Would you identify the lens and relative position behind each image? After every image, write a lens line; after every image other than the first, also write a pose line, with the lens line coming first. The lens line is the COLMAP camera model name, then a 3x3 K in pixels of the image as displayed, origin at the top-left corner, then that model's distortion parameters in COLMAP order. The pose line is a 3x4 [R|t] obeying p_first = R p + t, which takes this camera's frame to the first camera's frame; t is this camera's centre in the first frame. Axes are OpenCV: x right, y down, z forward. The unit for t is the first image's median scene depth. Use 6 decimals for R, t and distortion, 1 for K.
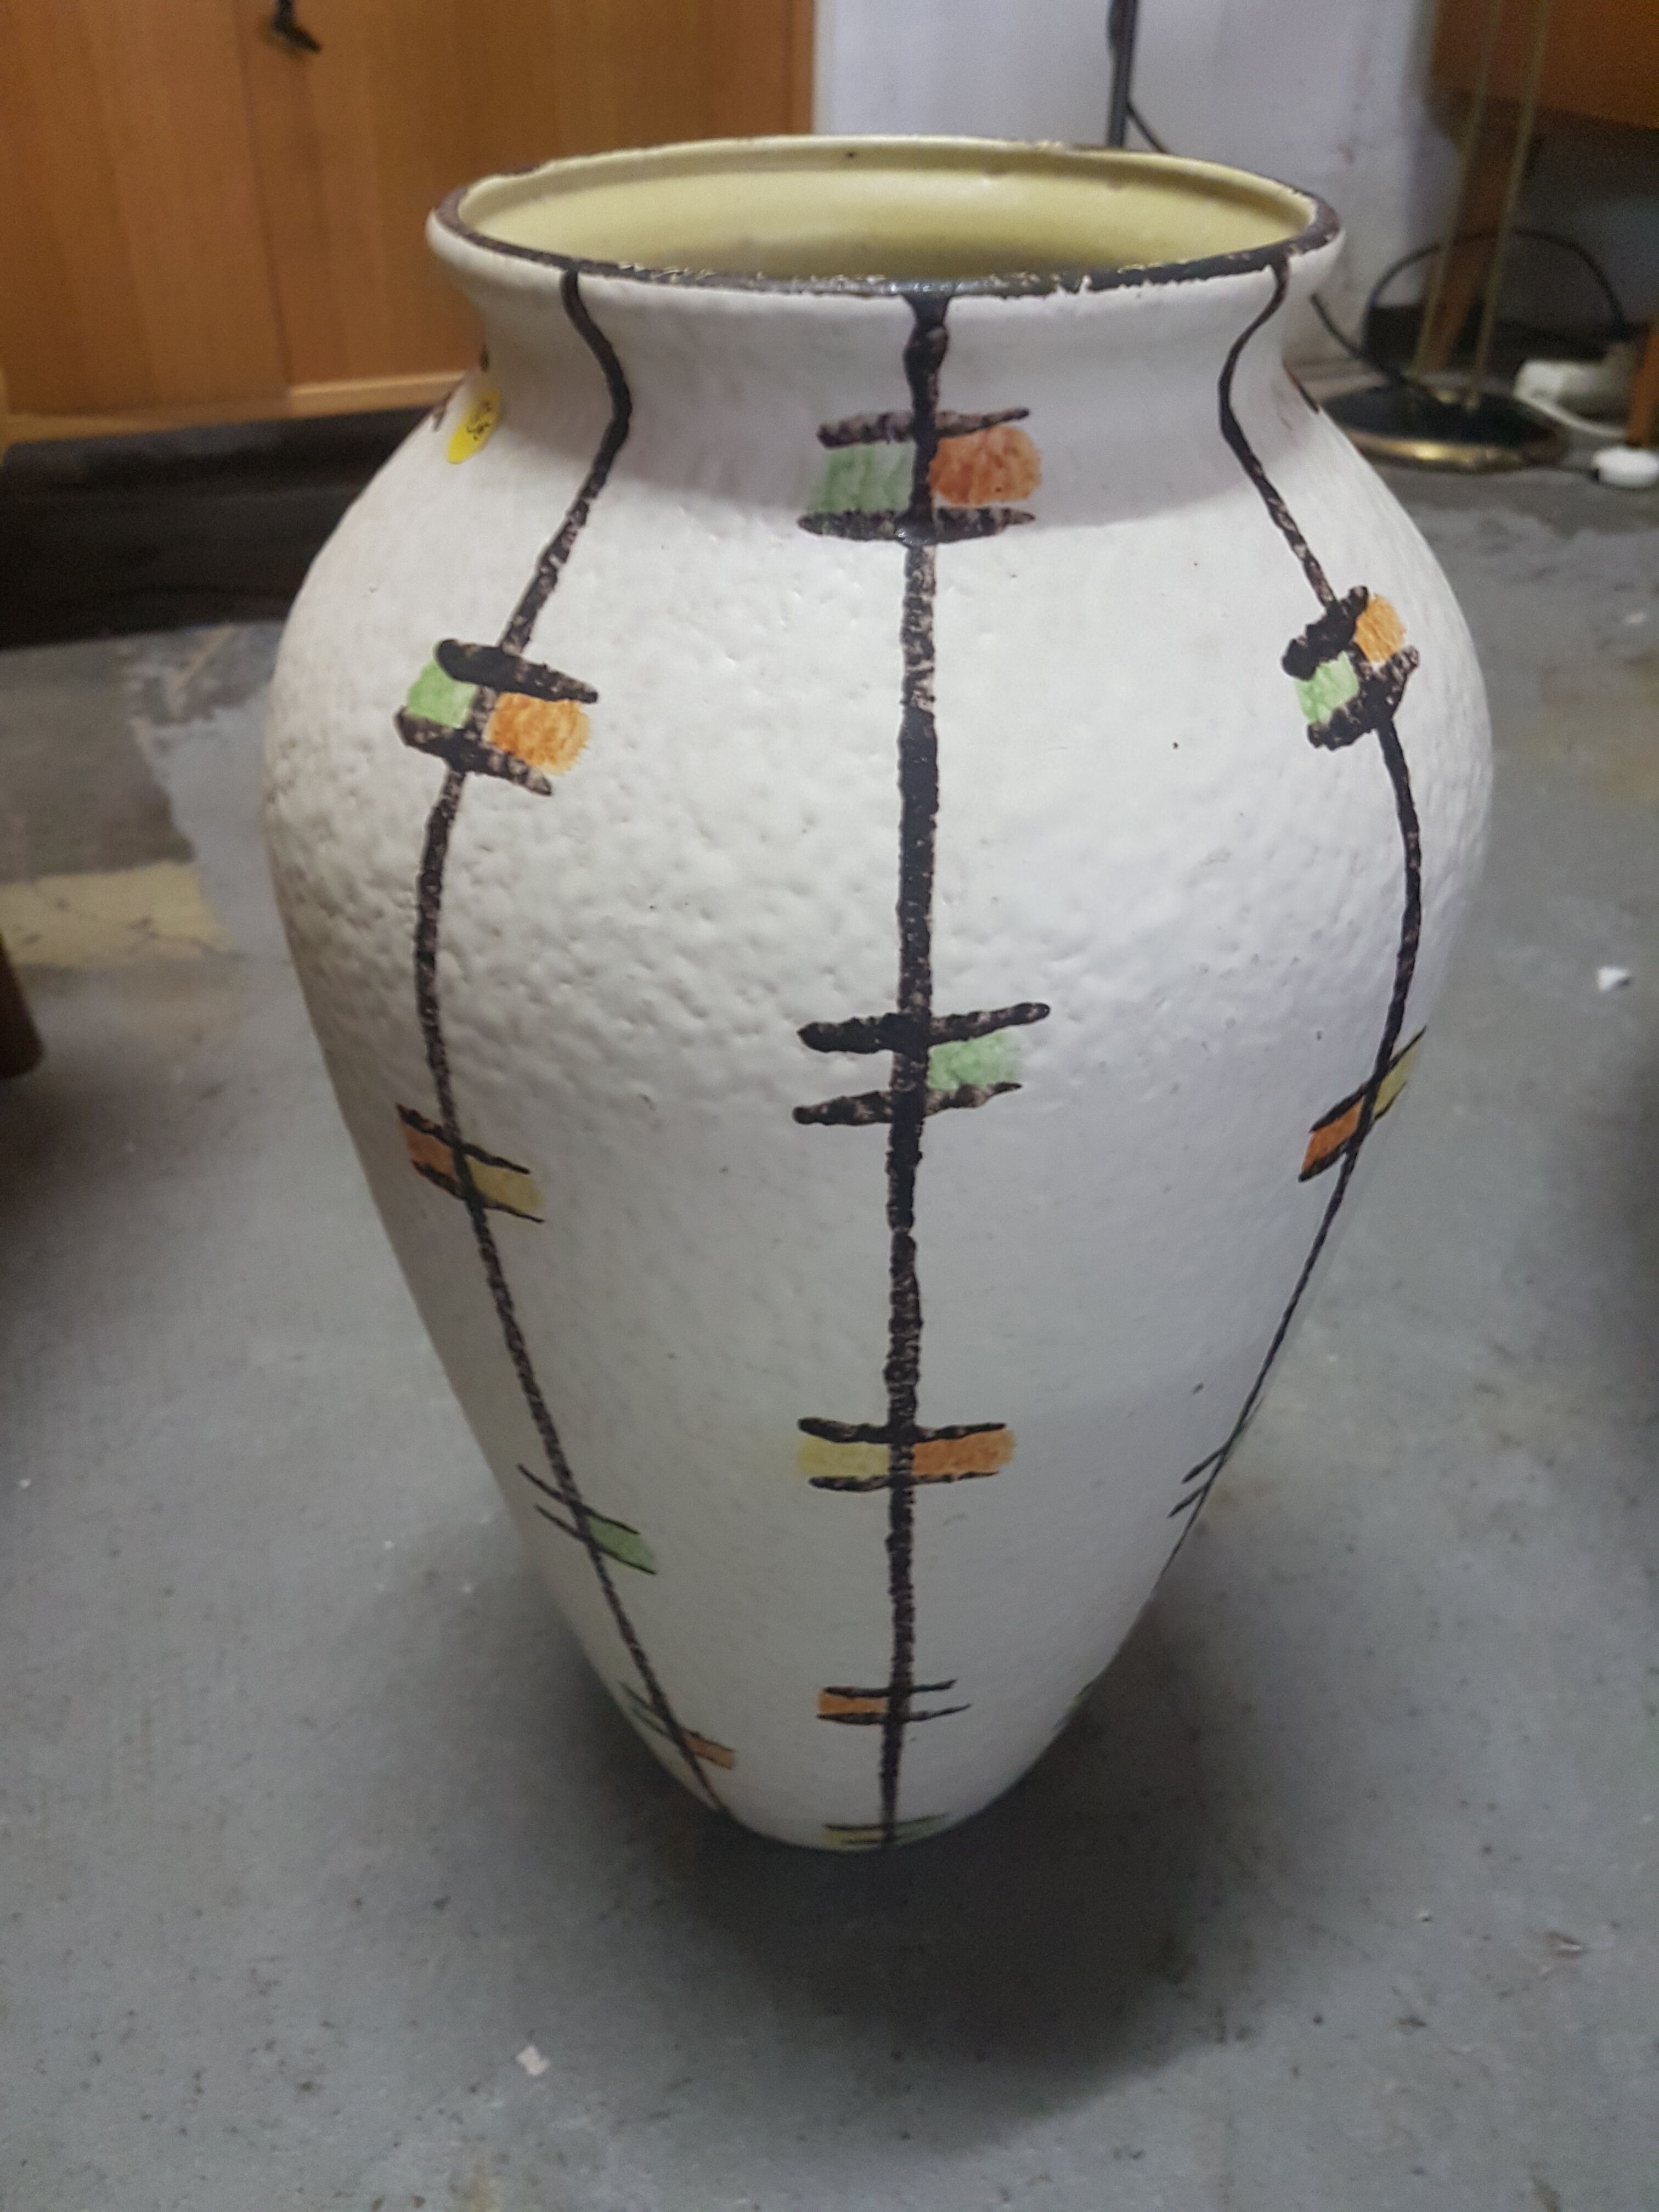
lens RADIAL K [[1663.6, 0, 709.6], [0, 1663.6, 1110.0], [0, 0, 1]] dist [0.172669, -0.212530]
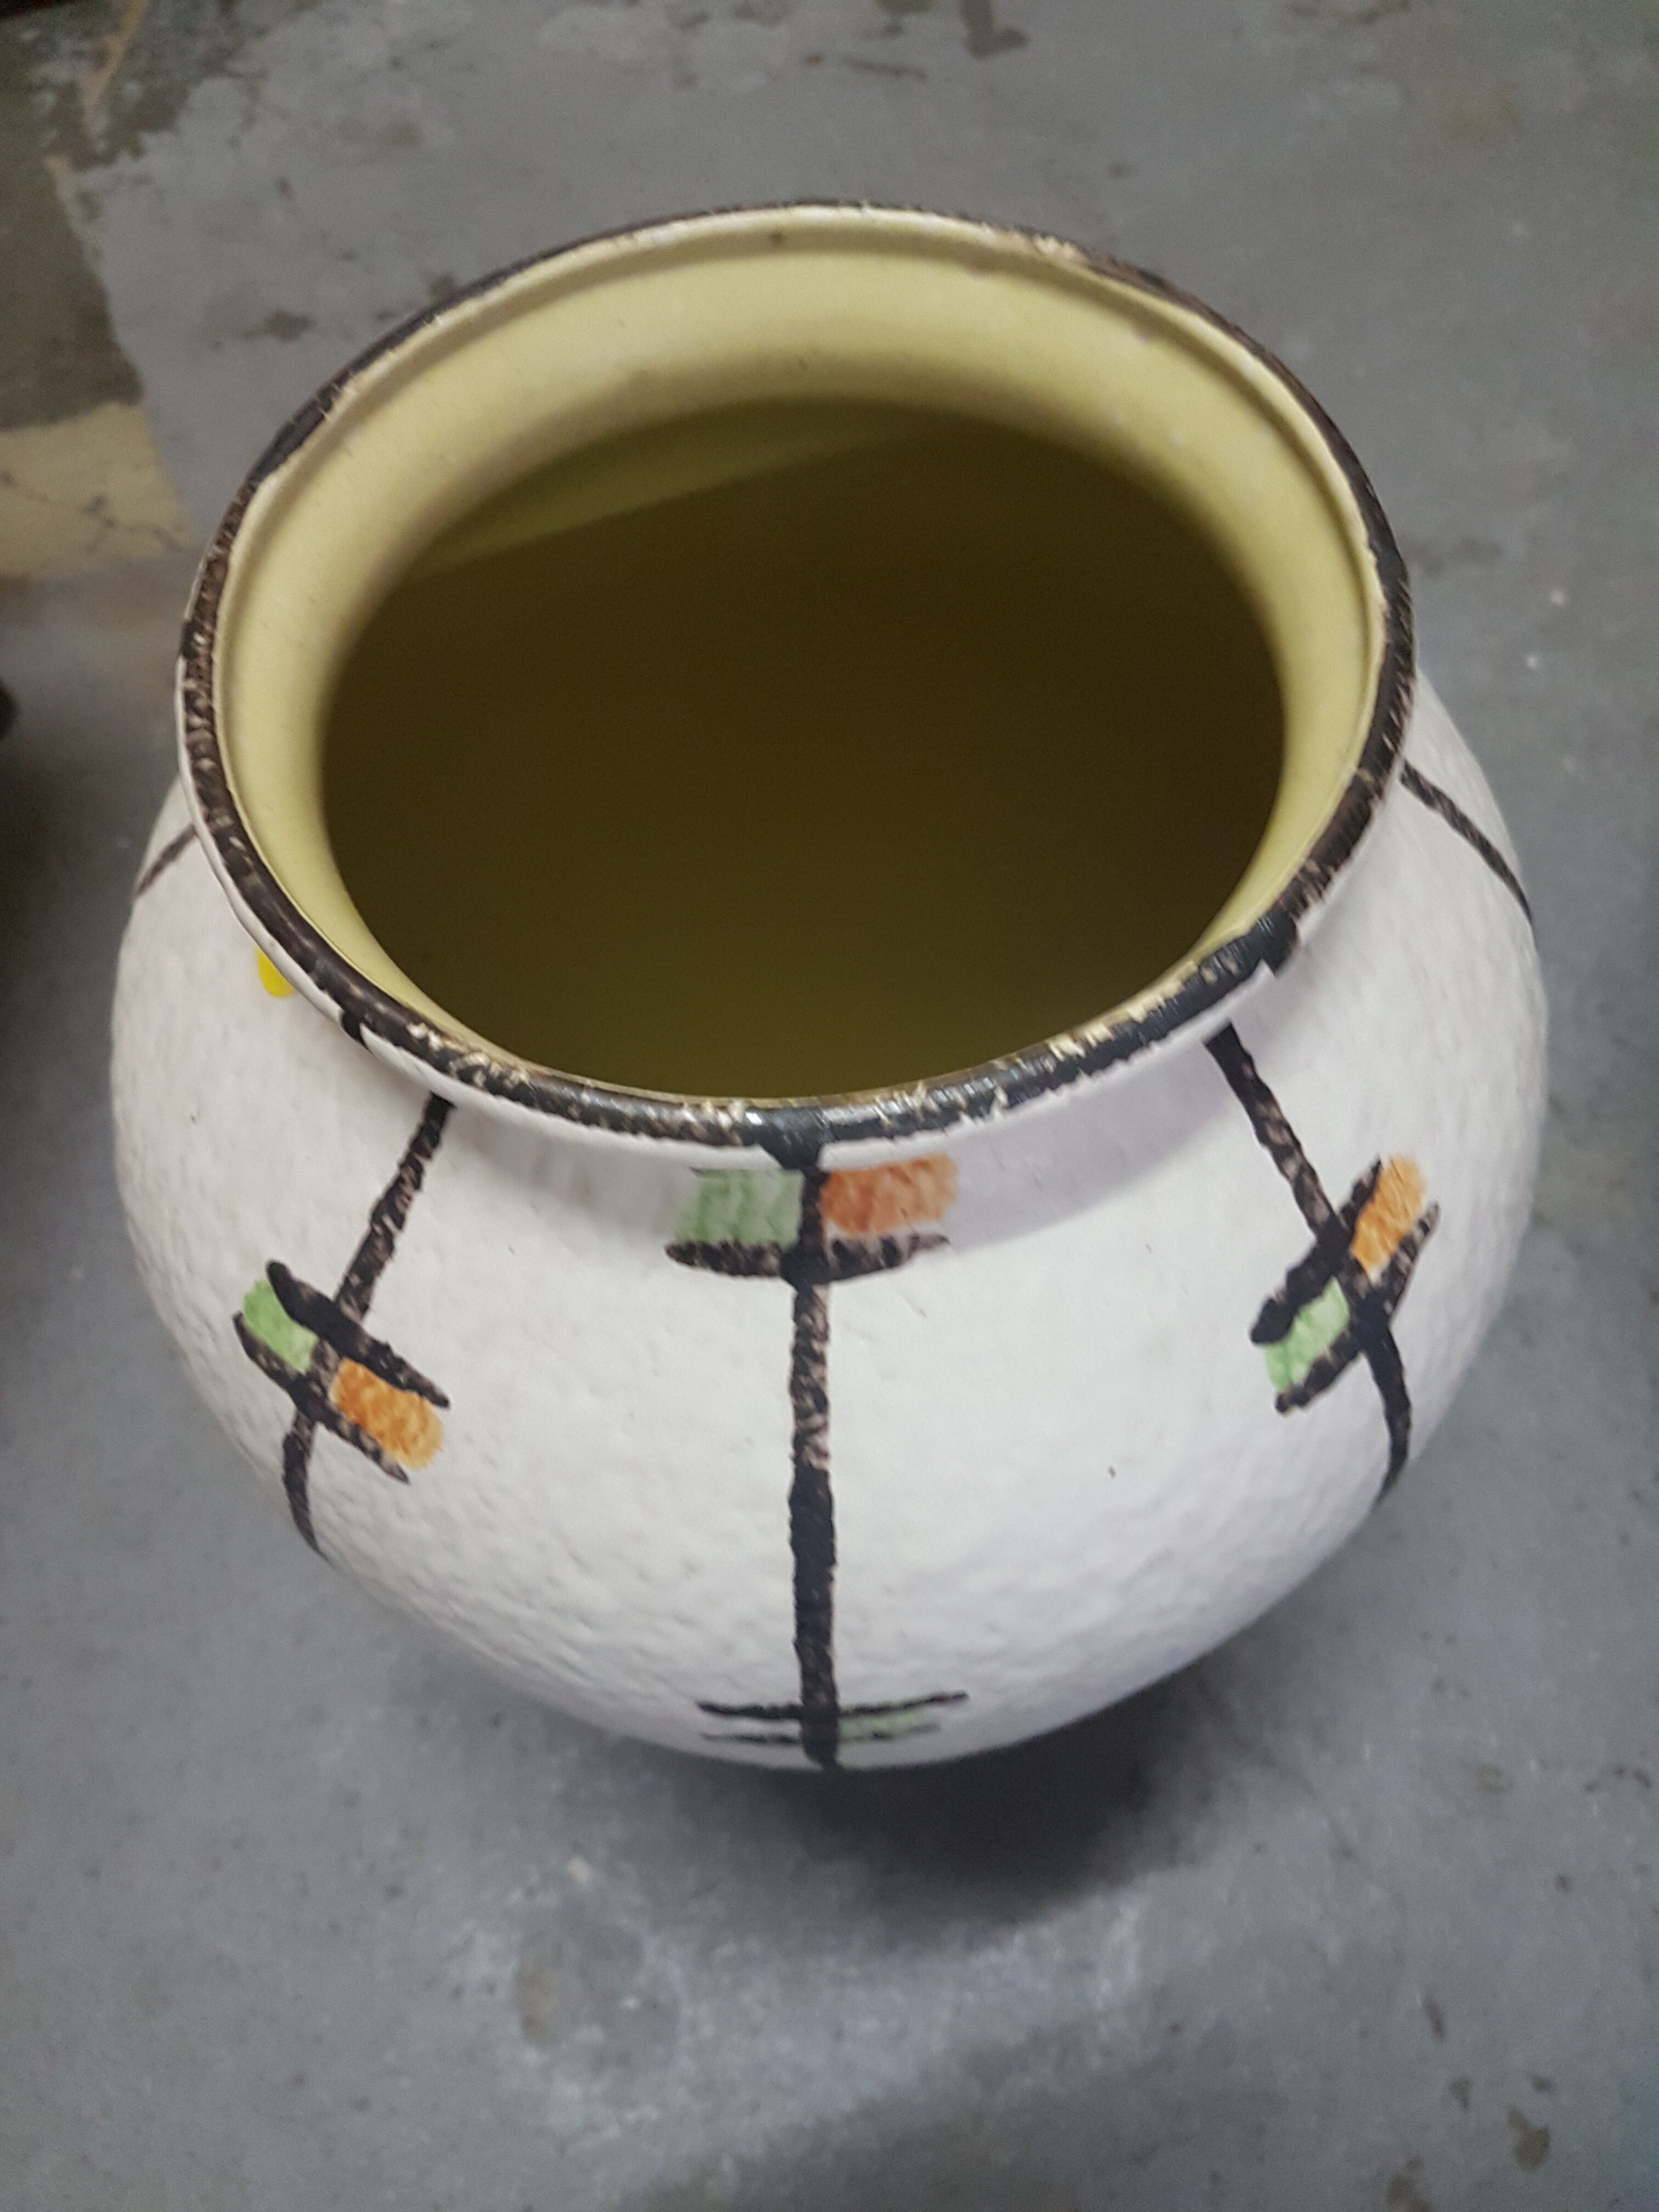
lens RADIAL K [[1663.6, 0, 709.6], [0, 1663.6, 1110.0], [0, 0, 1]] dist [0.172669, -0.212530]
pose [[0.998449, -0.019452, -0.052159, 0.117553], [0.038821, 0.914837, 0.401952, -0.734703], [0.039898, -0.403353, 0.914174, 0.275199]]
